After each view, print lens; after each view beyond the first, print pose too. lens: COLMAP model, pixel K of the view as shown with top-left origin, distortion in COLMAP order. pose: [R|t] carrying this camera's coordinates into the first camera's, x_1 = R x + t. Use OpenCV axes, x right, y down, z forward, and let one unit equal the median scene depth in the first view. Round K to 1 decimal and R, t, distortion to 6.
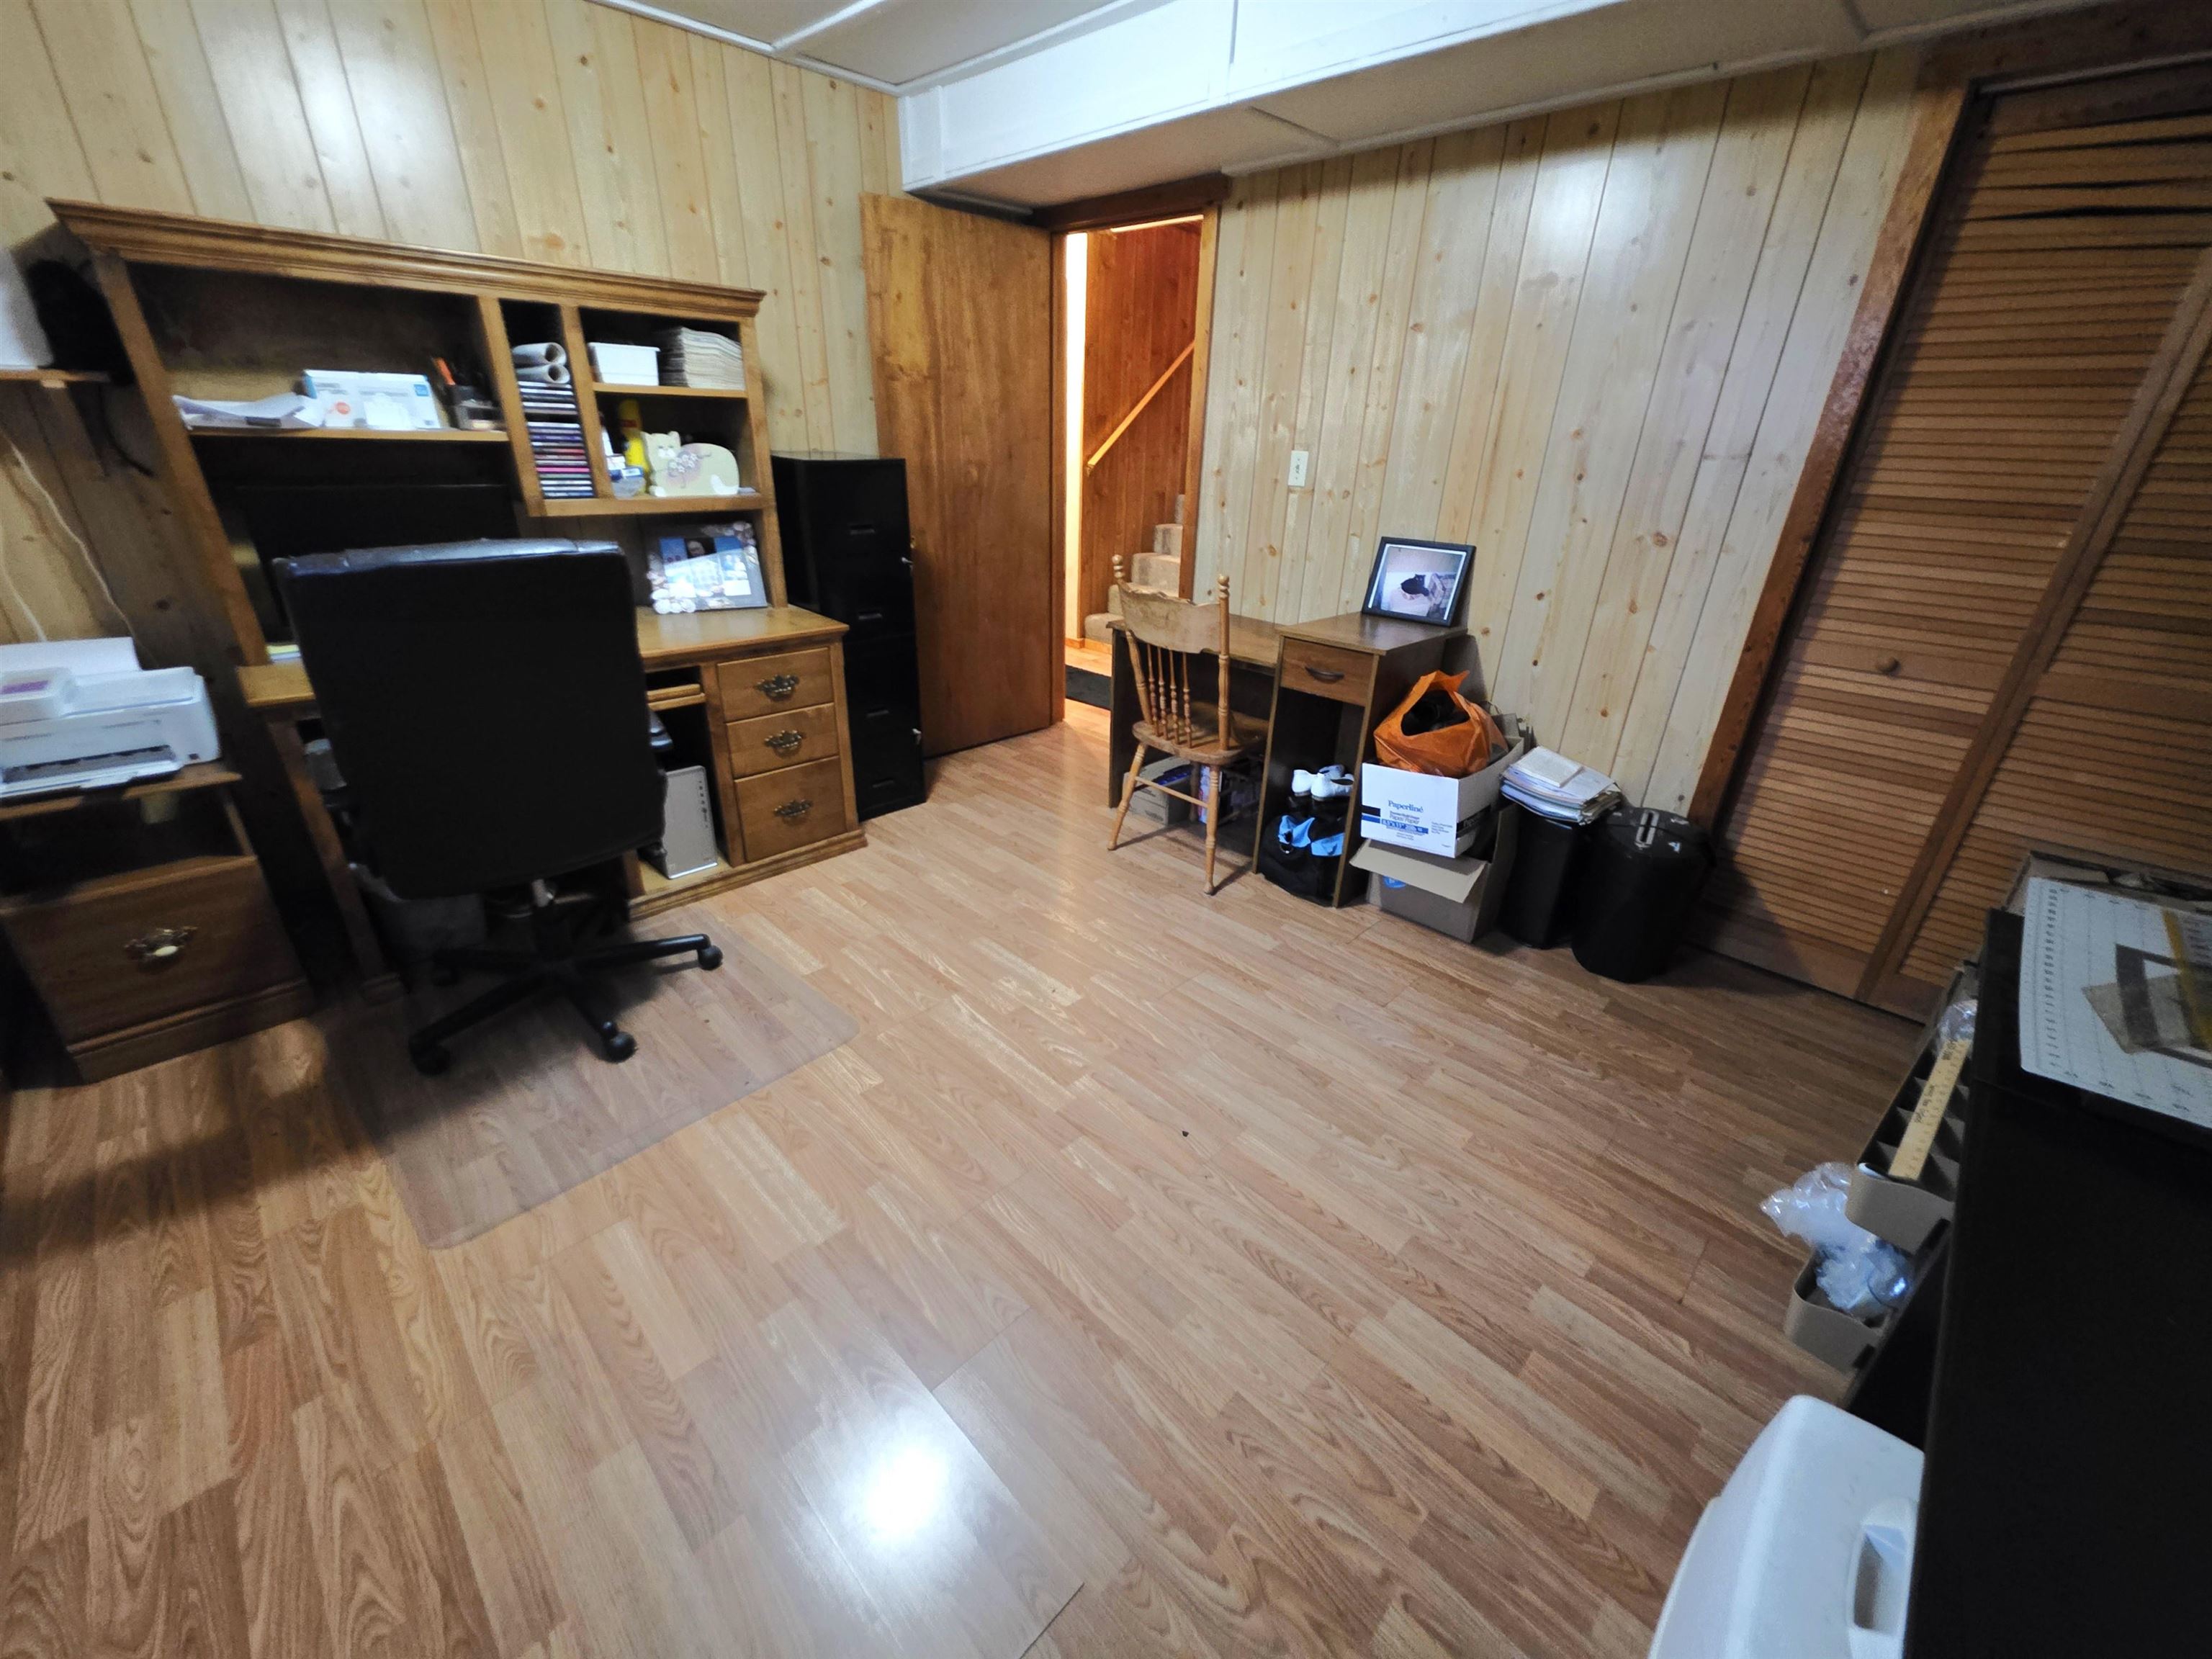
lens RADIAL K [[882.6, 0, 1096.9], [0, 882.6, 834.7], [0, 0, 1]] dist [0.002575, -0.000772]
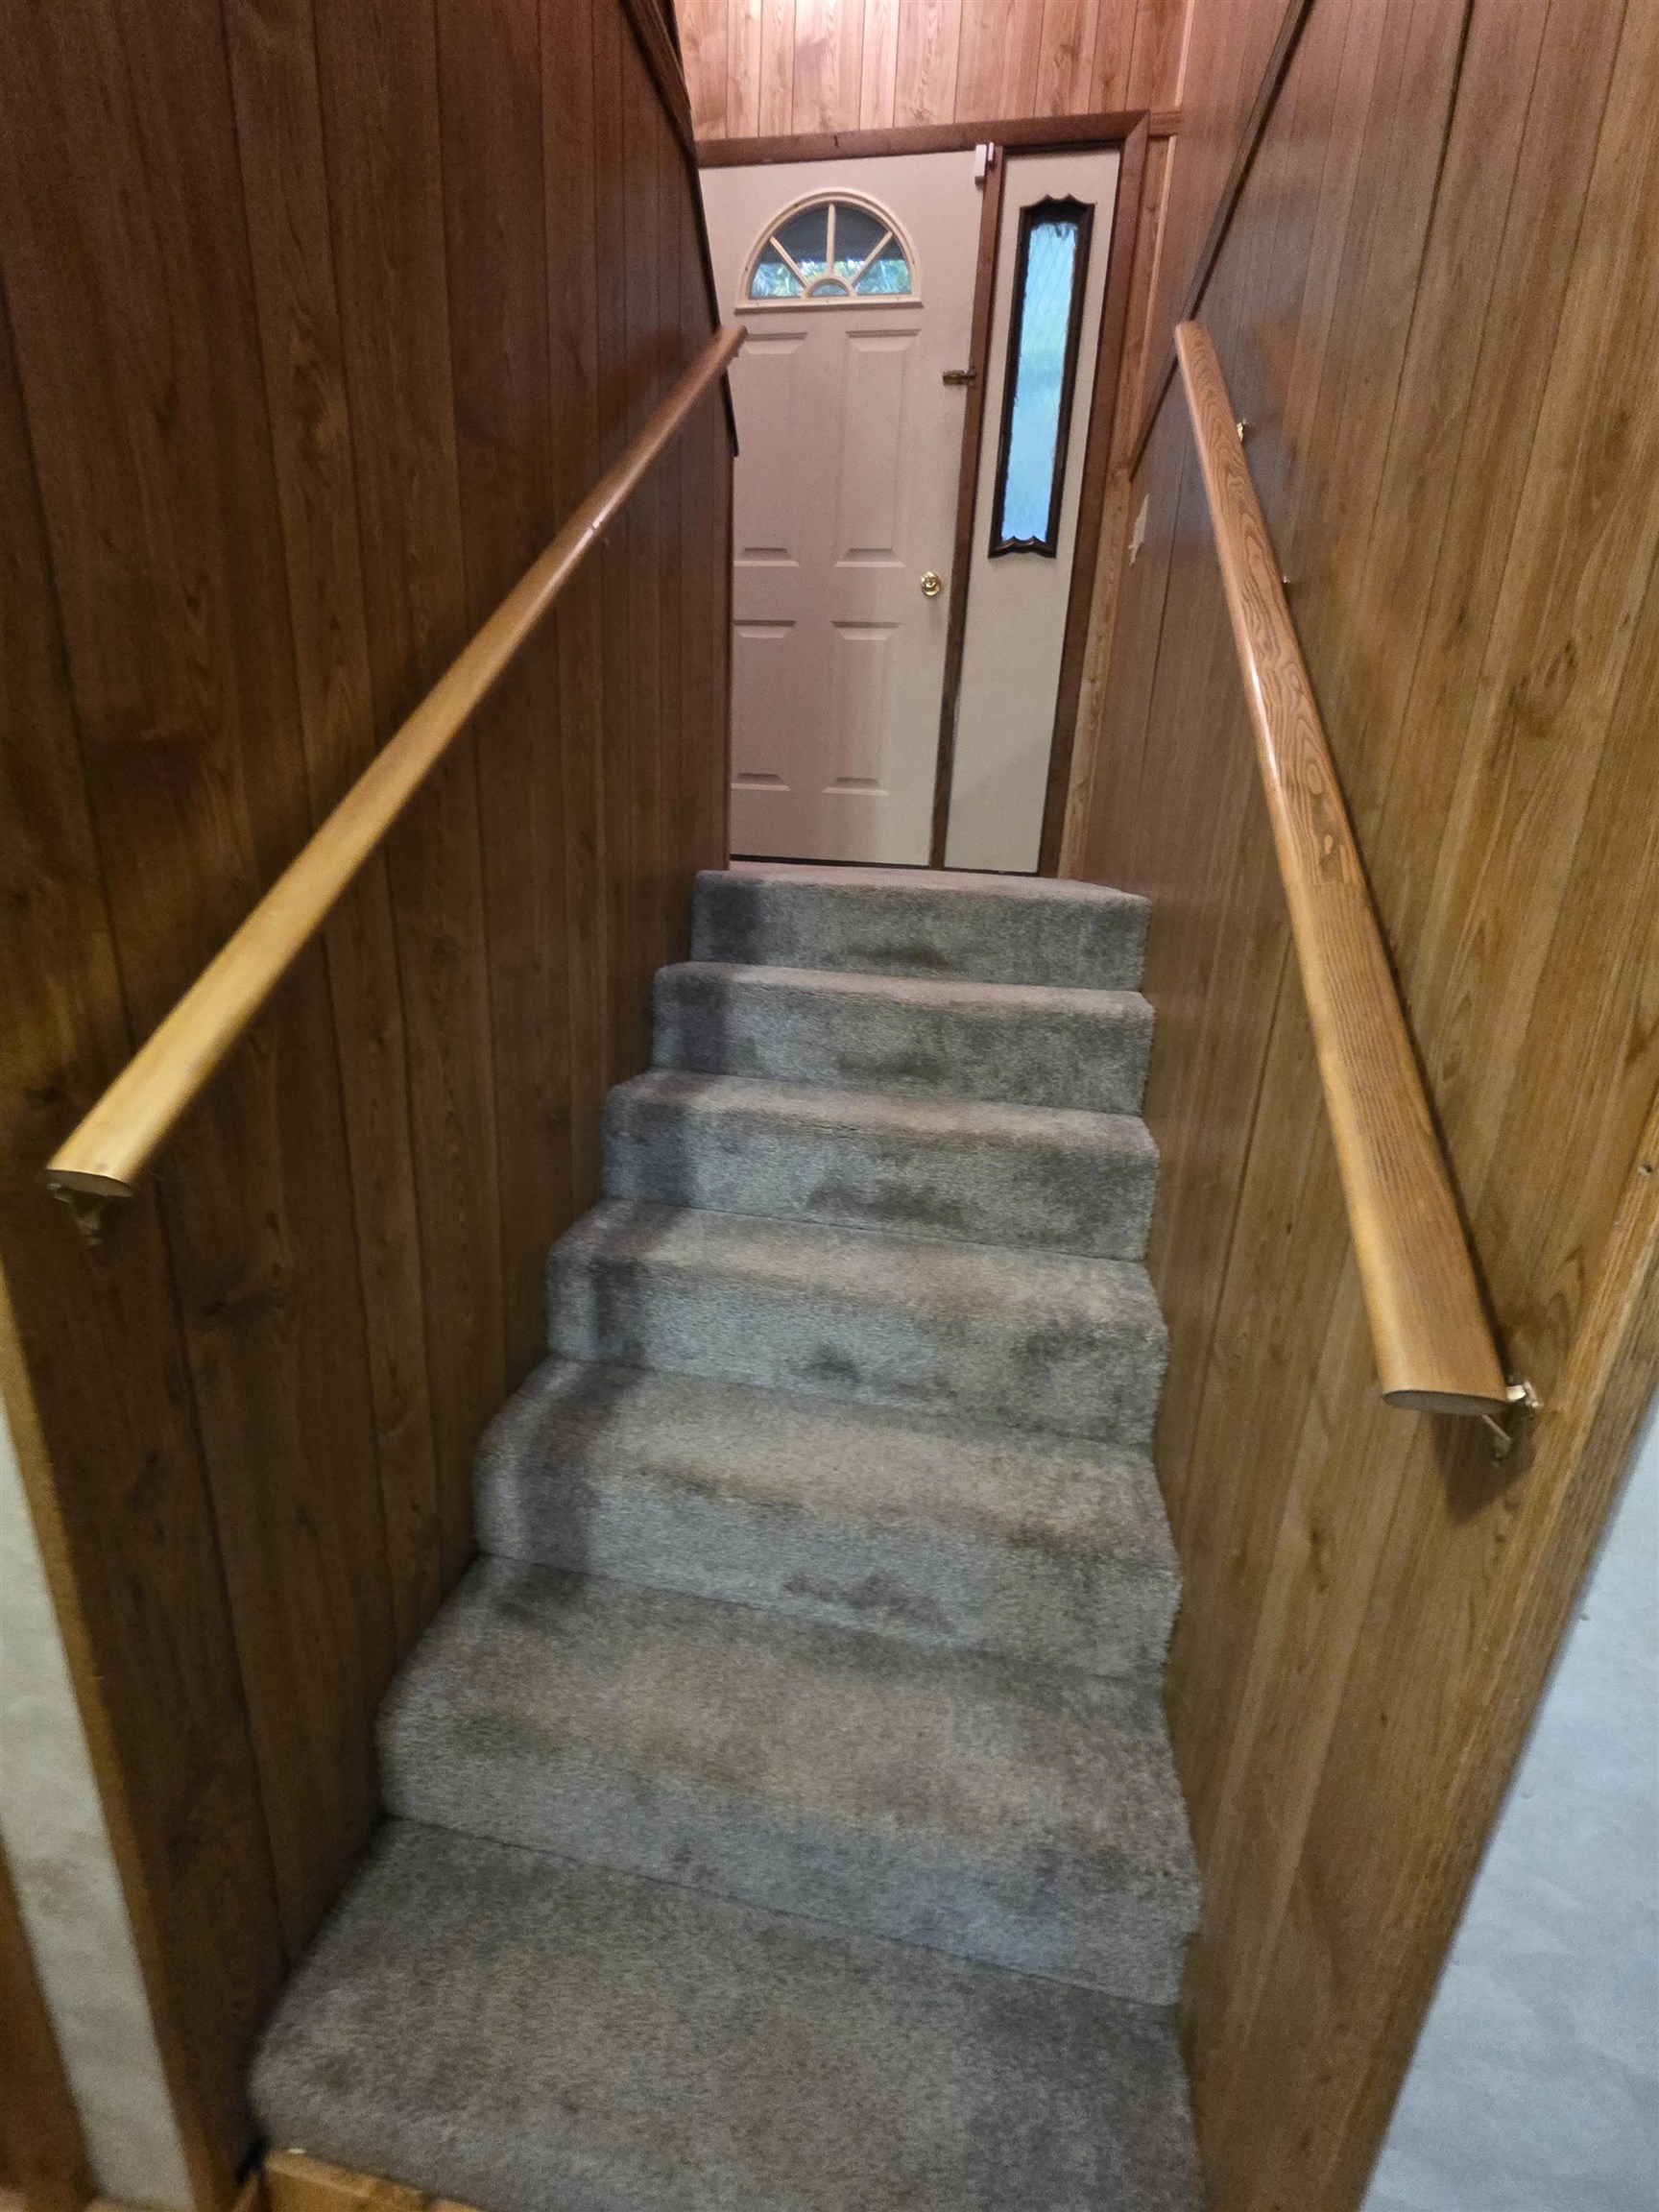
lens RADIAL K [[882.6, 0, 835.8], [0, 882.6, 1104.1], [0, 0, 1]] dist [0.002575, -0.000772]
pose [[0.830273, -0.140804, 0.539277, 0.011429], [0.203501, 0.977348, -0.058128, -0.391880], [-0.518877, 0.158005, 0.840120, 0.839948]]
